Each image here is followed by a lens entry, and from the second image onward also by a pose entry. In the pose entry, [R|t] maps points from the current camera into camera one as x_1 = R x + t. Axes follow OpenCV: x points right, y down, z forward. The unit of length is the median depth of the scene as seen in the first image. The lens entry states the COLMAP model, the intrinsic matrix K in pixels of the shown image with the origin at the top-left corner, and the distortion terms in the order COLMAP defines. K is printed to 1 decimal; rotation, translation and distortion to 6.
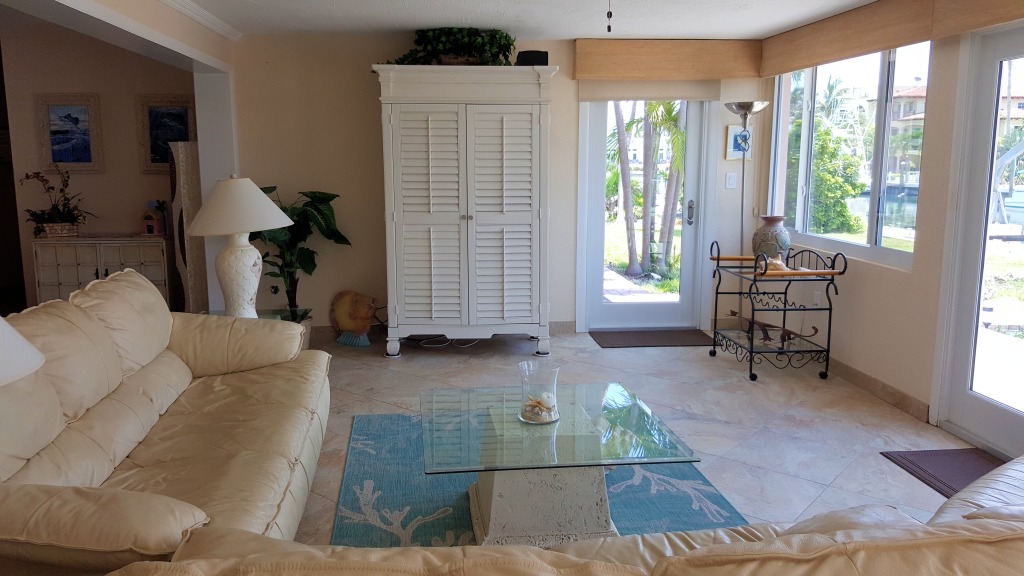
lens RADIAL K [[768.2, 0, 493.6], [0, 768.2, 286.7], [0, 0, 1]] dist [0.091164, -0.167416]
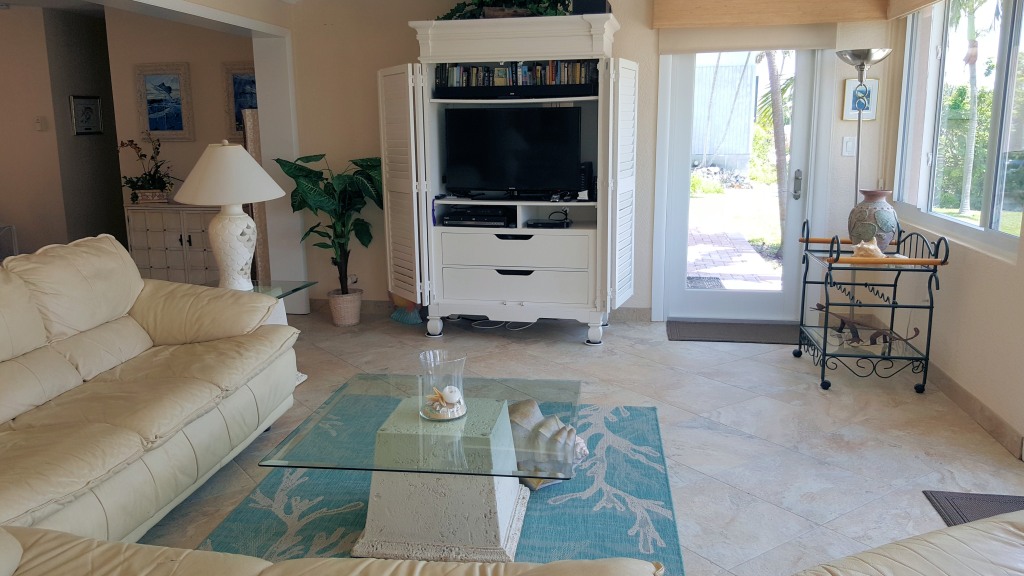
lens RADIAL K [[815.8, 0, 492.3], [0, 815.8, 293.2], [0, 0, 1]] dist [0.079751, -0.133981]
pose [[0.967072, 0.042323, -0.250961, 0.199838], [-0.033200, 0.998629, 0.040475, -0.004884], [0.252330, -0.030811, 0.967151, 0.061715]]
